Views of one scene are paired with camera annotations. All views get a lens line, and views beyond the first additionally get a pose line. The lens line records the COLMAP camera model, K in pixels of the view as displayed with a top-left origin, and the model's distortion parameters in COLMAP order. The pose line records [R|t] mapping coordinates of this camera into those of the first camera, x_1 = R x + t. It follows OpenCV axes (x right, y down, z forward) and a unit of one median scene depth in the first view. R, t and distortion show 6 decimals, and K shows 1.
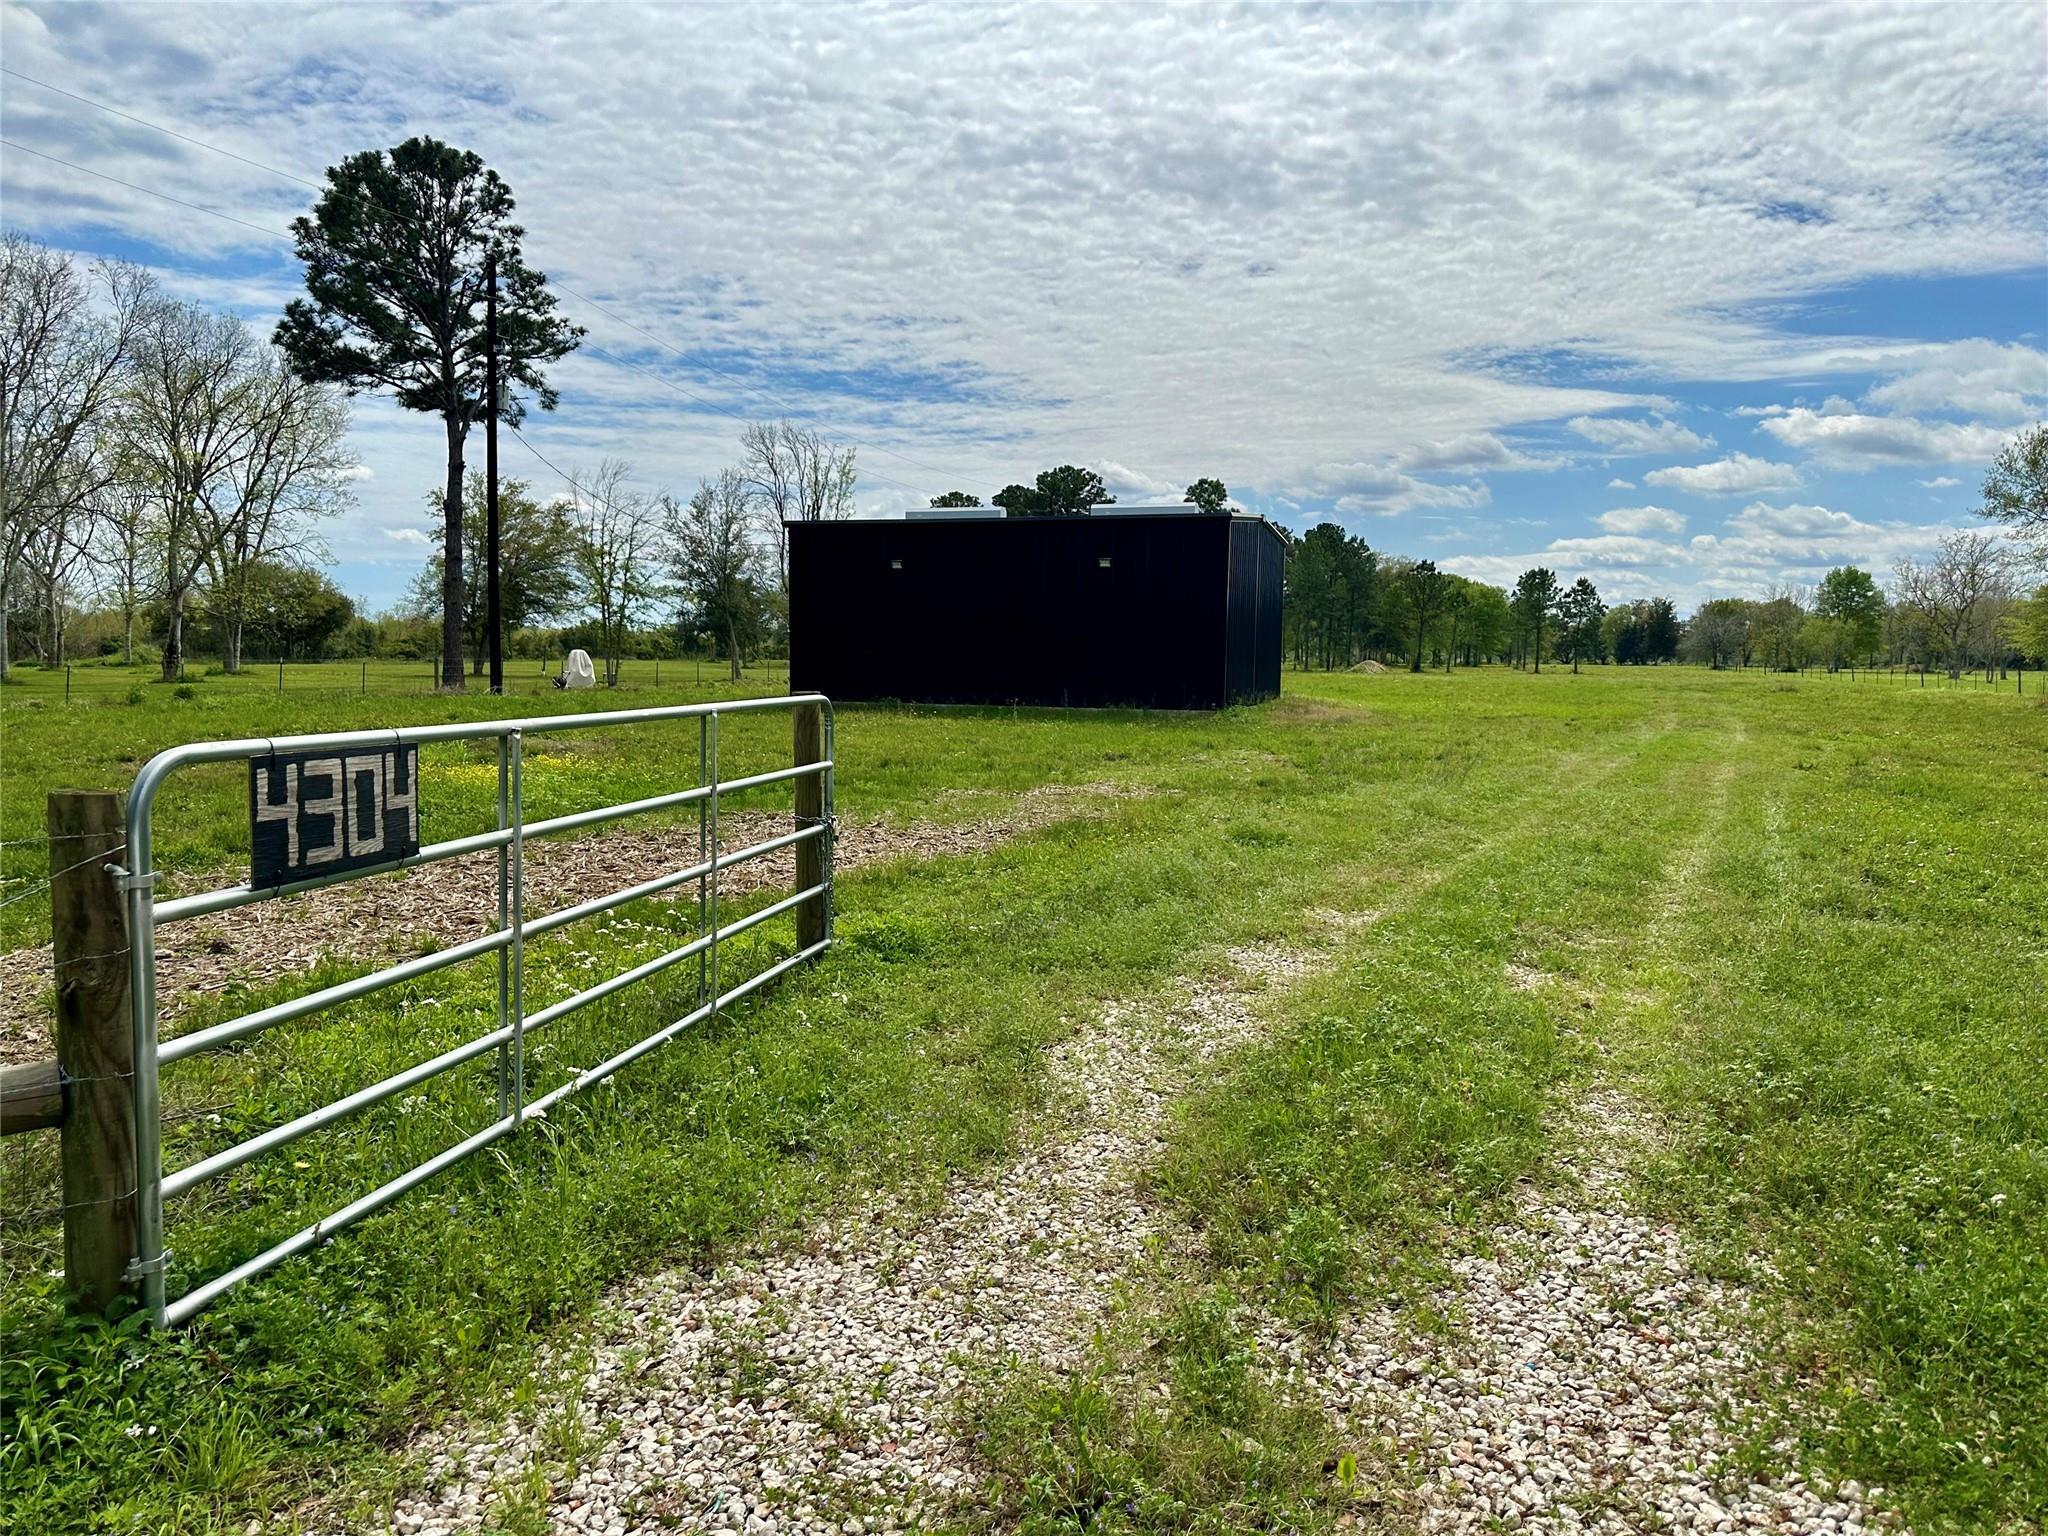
lens RADIAL K [[1459.3, 0, 1046.9], [0, 1459.3, 767.7], [0, 0, 1]] dist [0.092445, -0.157319]
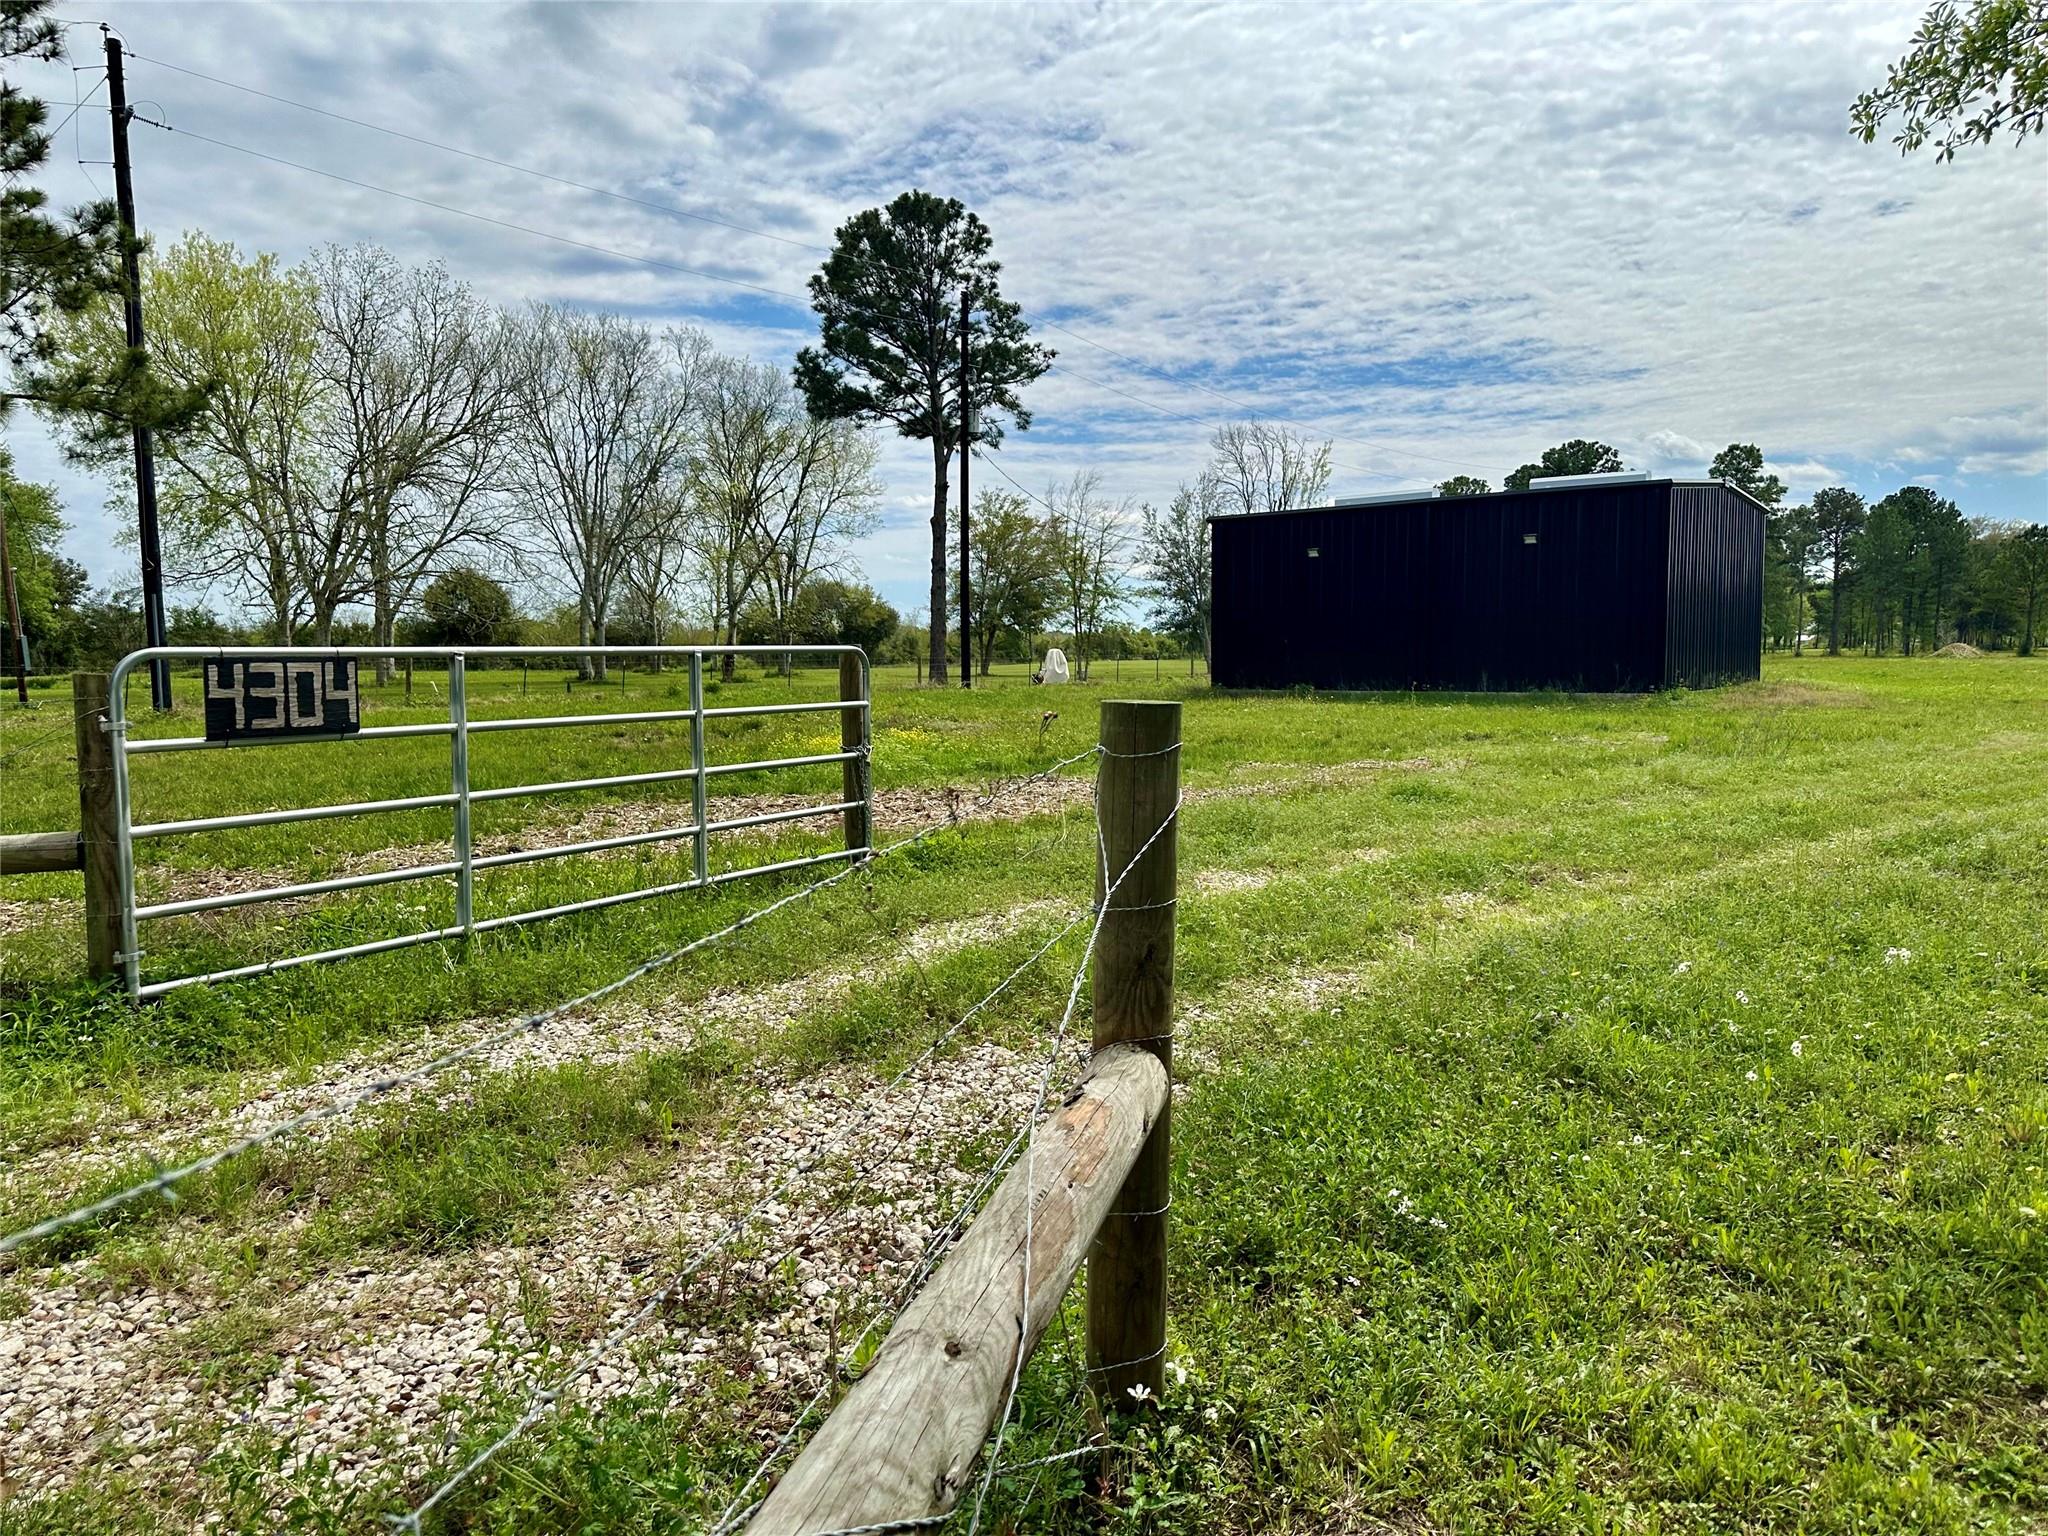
lens RADIAL K [[1447.1, 0, 1024.5], [0, 1447.1, 793.1], [0, 0, 1]] dist [0.092421, -0.115087]
pose [[0.932446, 0.016339, -0.360941, 0.424536], [-0.009791, 0.999753, 0.019962, 0.048113], [0.361178, -0.015079, 0.932375, -0.086918]]
